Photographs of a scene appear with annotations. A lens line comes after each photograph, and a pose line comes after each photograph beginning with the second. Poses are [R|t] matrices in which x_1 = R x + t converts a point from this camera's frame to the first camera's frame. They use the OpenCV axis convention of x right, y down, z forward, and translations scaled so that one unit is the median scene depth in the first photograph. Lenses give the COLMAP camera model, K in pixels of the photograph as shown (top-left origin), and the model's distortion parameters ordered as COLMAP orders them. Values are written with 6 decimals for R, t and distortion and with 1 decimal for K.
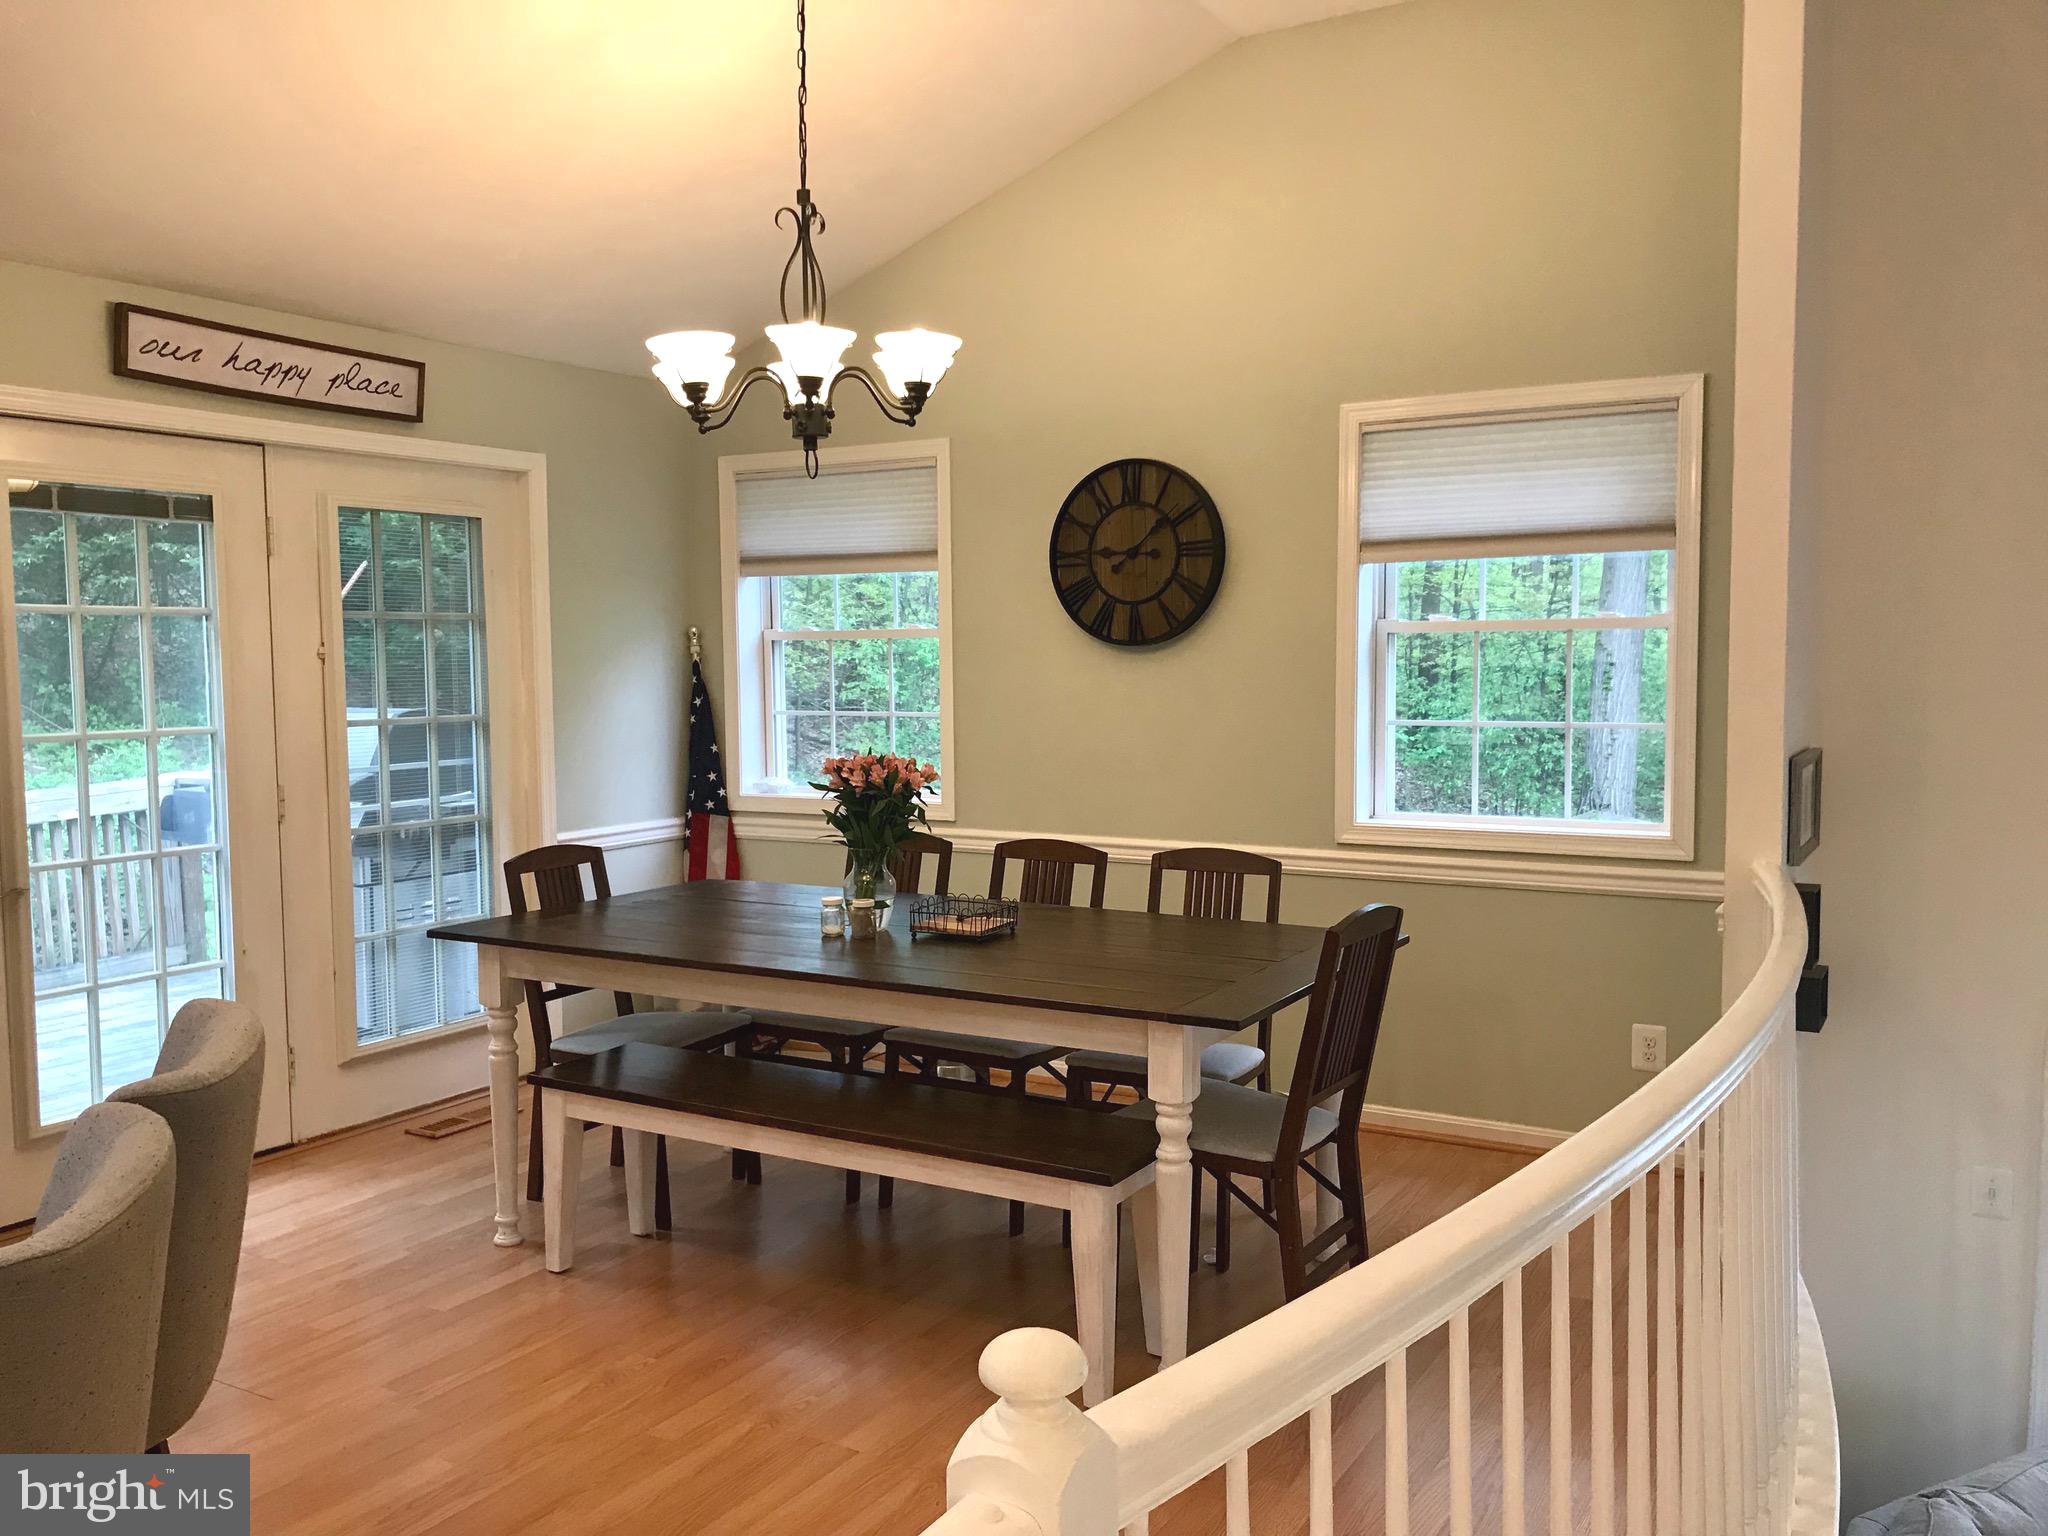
lens RADIAL K [[1712.9, 0, 1024.0], [0, 1712.9, 768.0], [0, 0, 1]] dist [0.173908, -0.546184]
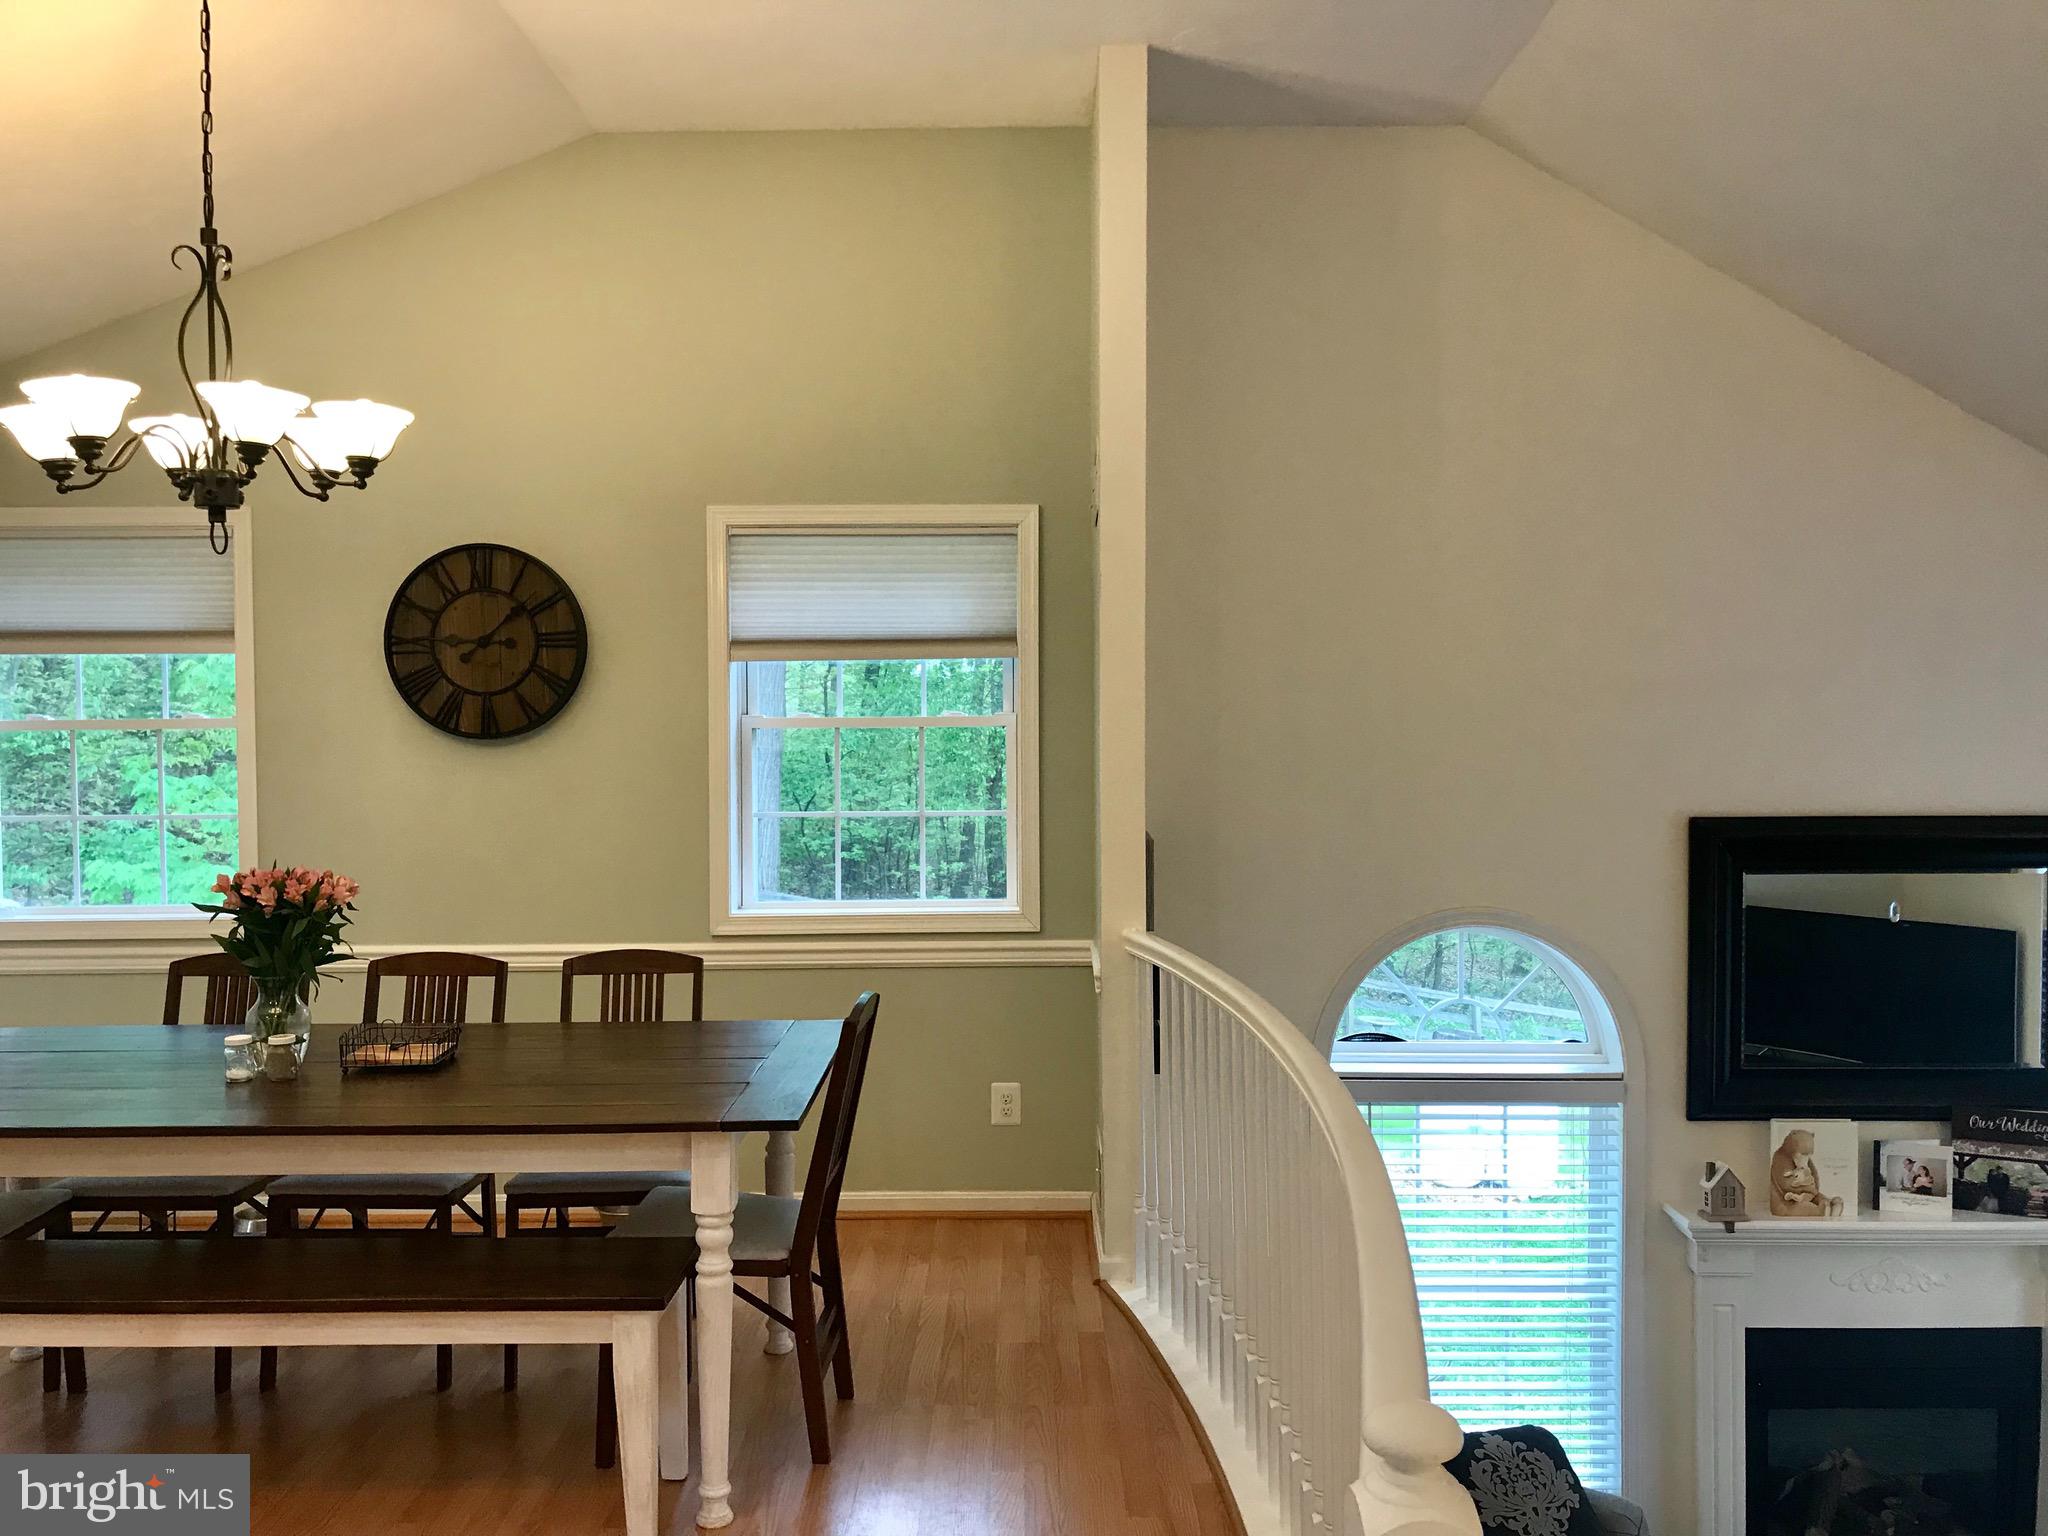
lens RADIAL K [[1732.7, 0, 1009.5], [0, 1732.7, 756.1], [0, 0, 1]] dist [0.048208, -0.016669]
pose [[0.856878, -0.005809, 0.515487, -0.208000], [0.032891, 0.998515, -0.043422, -0.012617], [-0.514469, 0.054162, 0.855797, 0.038823]]
